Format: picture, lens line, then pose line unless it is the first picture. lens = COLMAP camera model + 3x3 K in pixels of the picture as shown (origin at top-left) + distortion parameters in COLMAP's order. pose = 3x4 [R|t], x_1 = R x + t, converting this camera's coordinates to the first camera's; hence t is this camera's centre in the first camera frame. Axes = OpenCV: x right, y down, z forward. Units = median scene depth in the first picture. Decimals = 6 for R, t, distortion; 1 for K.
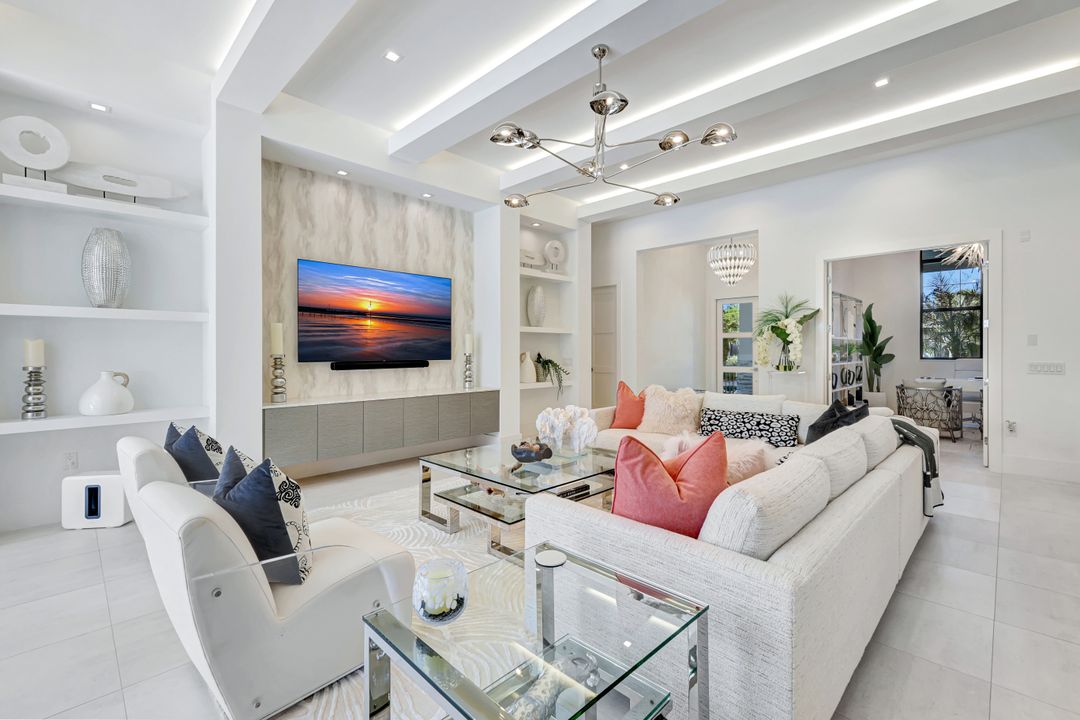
lens RADIAL K [[471.8, 0, 542.5], [0, 471.8, 347.5], [0, 0, 1]] dist [0.004680, -0.001490]
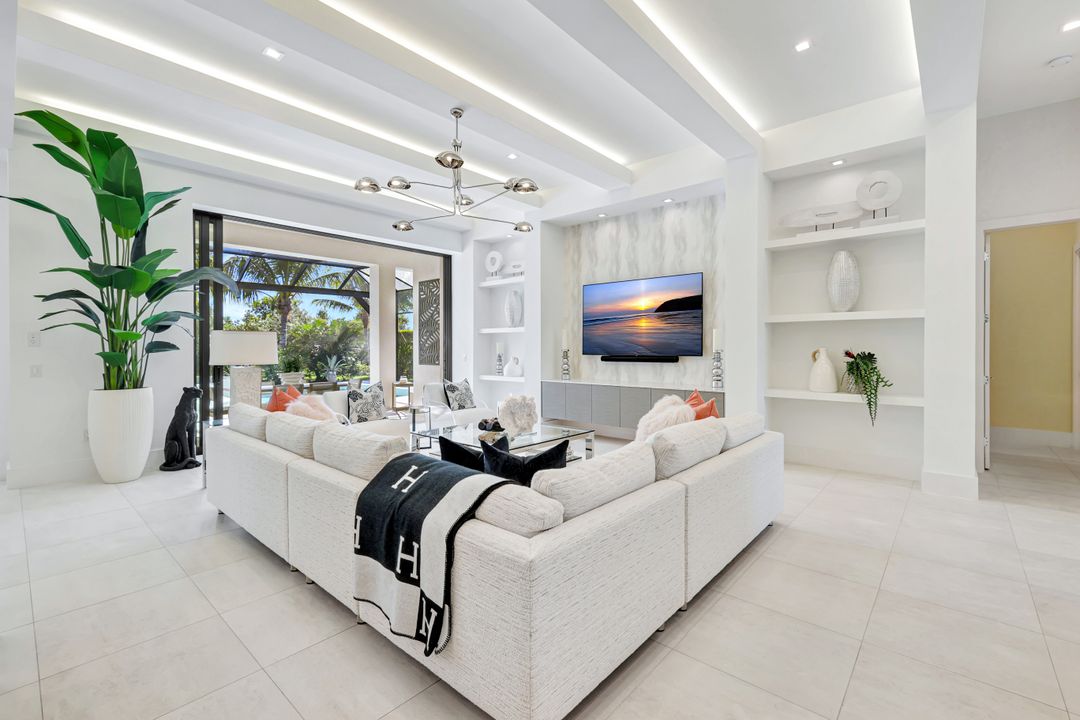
lens RADIAL K [[471.8, 0, 545.2], [0, 471.8, 355.8], [0, 0, 1]] dist [0.004680, -0.001490]
pose [[0.061085, 0.019601, -0.997940, 0.818284], [0.007196, 0.999773, 0.020077, 0.002931], [0.998107, -0.008407, 0.060930, 0.670037]]
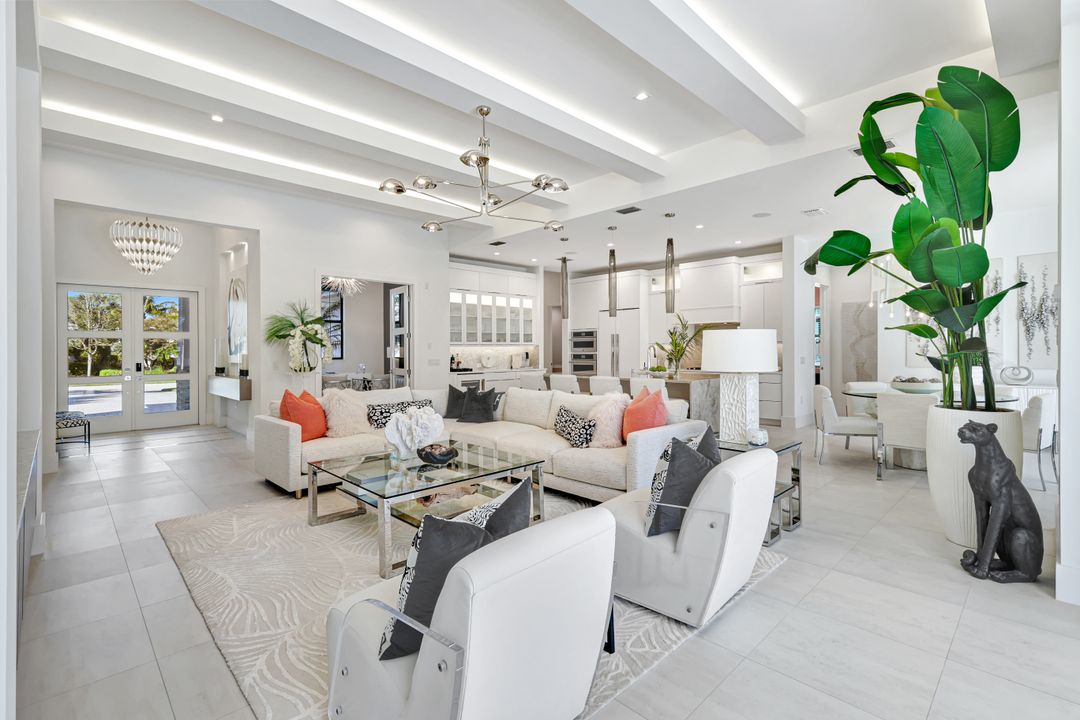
lens RADIAL K [[491.6, 0, 549.2], [0, 491.6, 359.6], [0, 0, 1]] dist [0.014808, 0.000077]
pose [[0.008754, -0.020715, 0.999747, -0.678742], [0.002622, 0.999782, 0.020693, -0.001300], [-0.999958, 0.002441, 0.008806, 0.471899]]
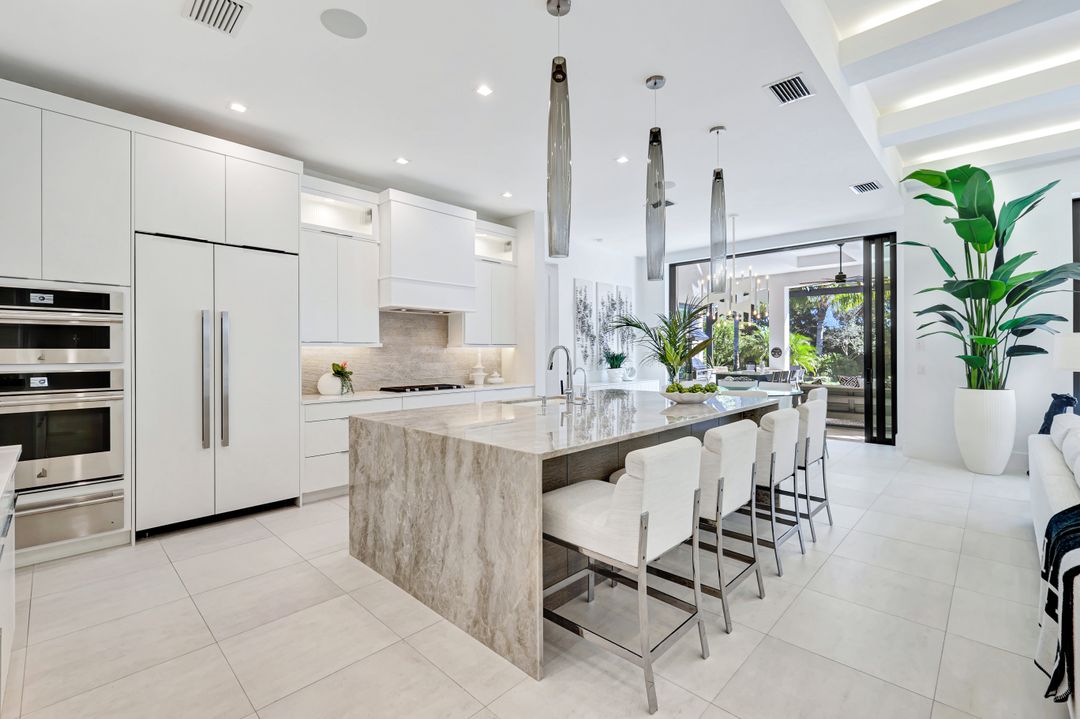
lens RADIAL K [[471.8, 0, 539.9], [0, 471.8, 352.3], [0, 0, 1]] dist [0.004680, -0.001490]
pose [[-0.999926, 0.004842, -0.011147, 0.809494], [0.004902, 0.999973, -0.005412, 0.002203], [0.011120, -0.005466, -0.999923, 0.883573]]
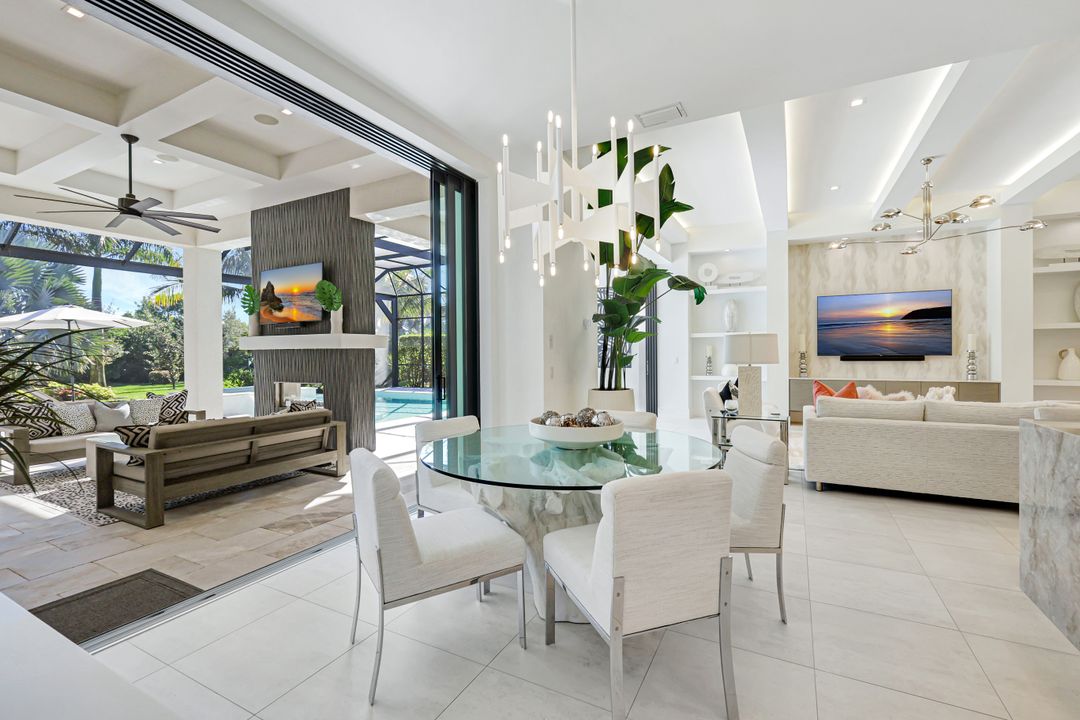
lens RADIAL K [[471.8, 0, 543.2], [0, 471.8, 359.4], [0, 0, 1]] dist [0.004680, -0.001490]
pose [[0.292896, 0.012655, -0.956061, 0.729596], [0.013281, 0.999762, 0.017302, 0.000845], [0.956052, -0.017765, 0.292658, -0.410277]]
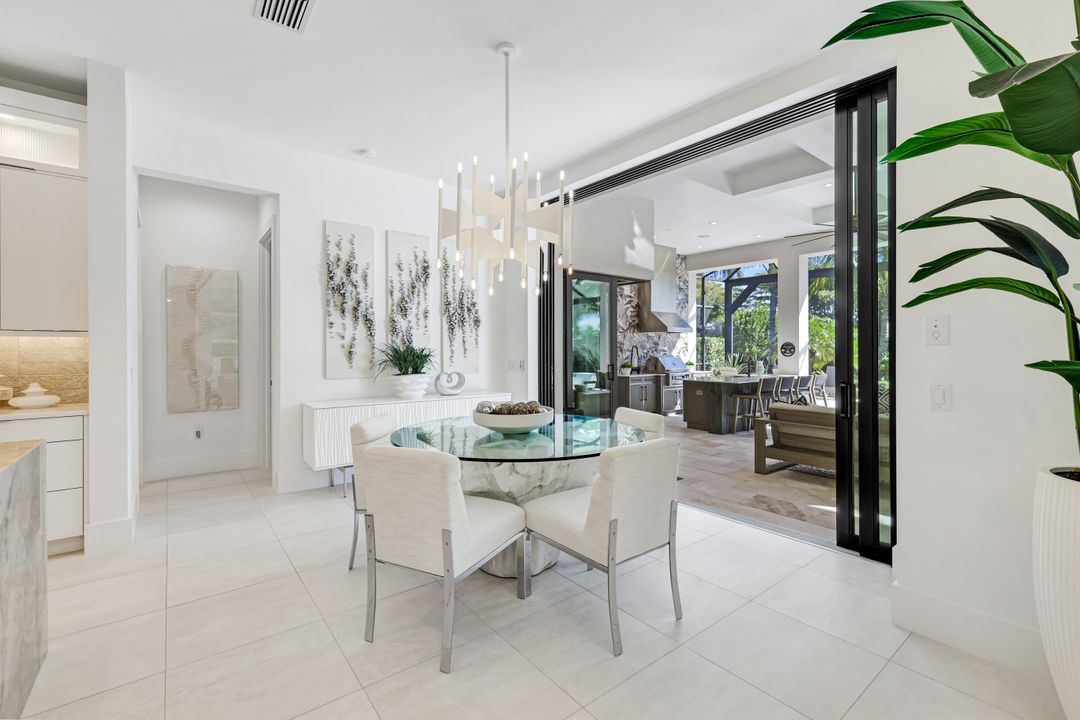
lens RADIAL K [[471.8, 0, 541.1], [0, 471.8, 349.3], [0, 0, 1]] dist [0.004680, -0.001490]
pose [[-0.992164, 0.000357, 0.124944, 0.222082], [0.000100, 0.999998, -0.002060, 0.000652], [-0.124945, -0.002031, -0.992162, 0.260852]]
